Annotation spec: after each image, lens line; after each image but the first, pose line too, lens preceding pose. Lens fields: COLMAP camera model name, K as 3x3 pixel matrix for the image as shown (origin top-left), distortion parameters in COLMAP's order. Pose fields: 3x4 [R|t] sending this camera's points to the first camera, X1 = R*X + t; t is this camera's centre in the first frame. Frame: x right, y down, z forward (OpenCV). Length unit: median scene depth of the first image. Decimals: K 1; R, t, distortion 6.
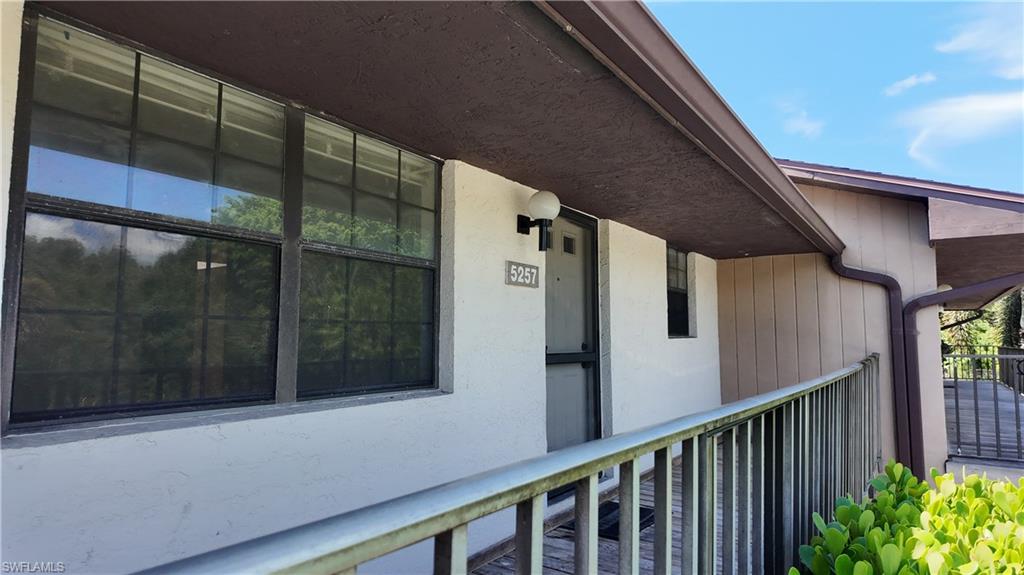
lens RADIAL K [[596.9, 0, 509.5], [0, 596.9, 286.9], [0, 0, 1]] dist [0.039060, -0.022000]
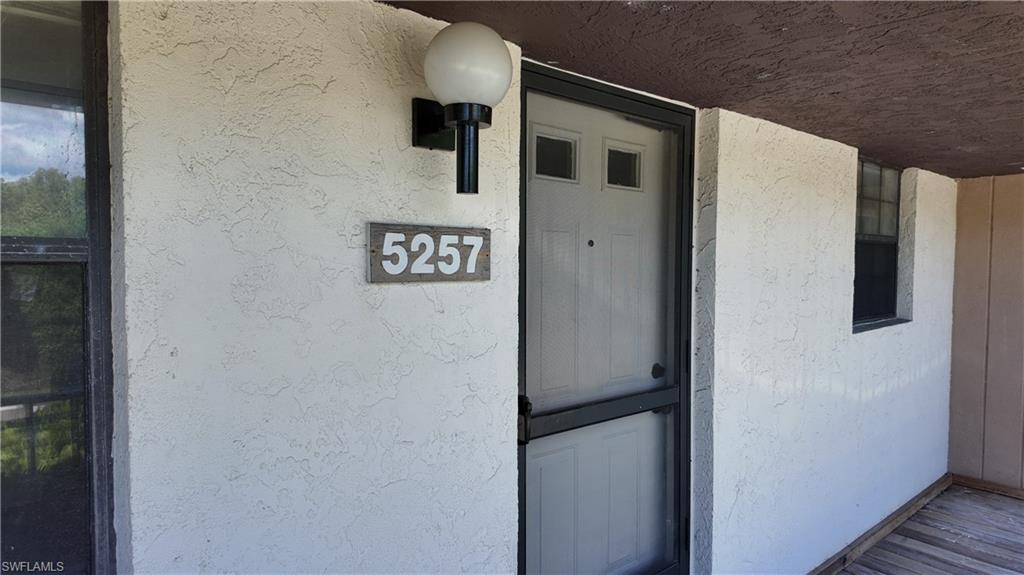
lens RADIAL K [[596.9, 0, 516.8], [0, 596.9, 290.5], [0, 0, 1]] dist [0.039060, -0.022000]
pose [[0.964235, 0.014001, -0.264680, 0.142682], [0.021442, 0.991210, 0.130549, -0.036689], [0.264181, -0.131556, 0.955459, 0.494286]]
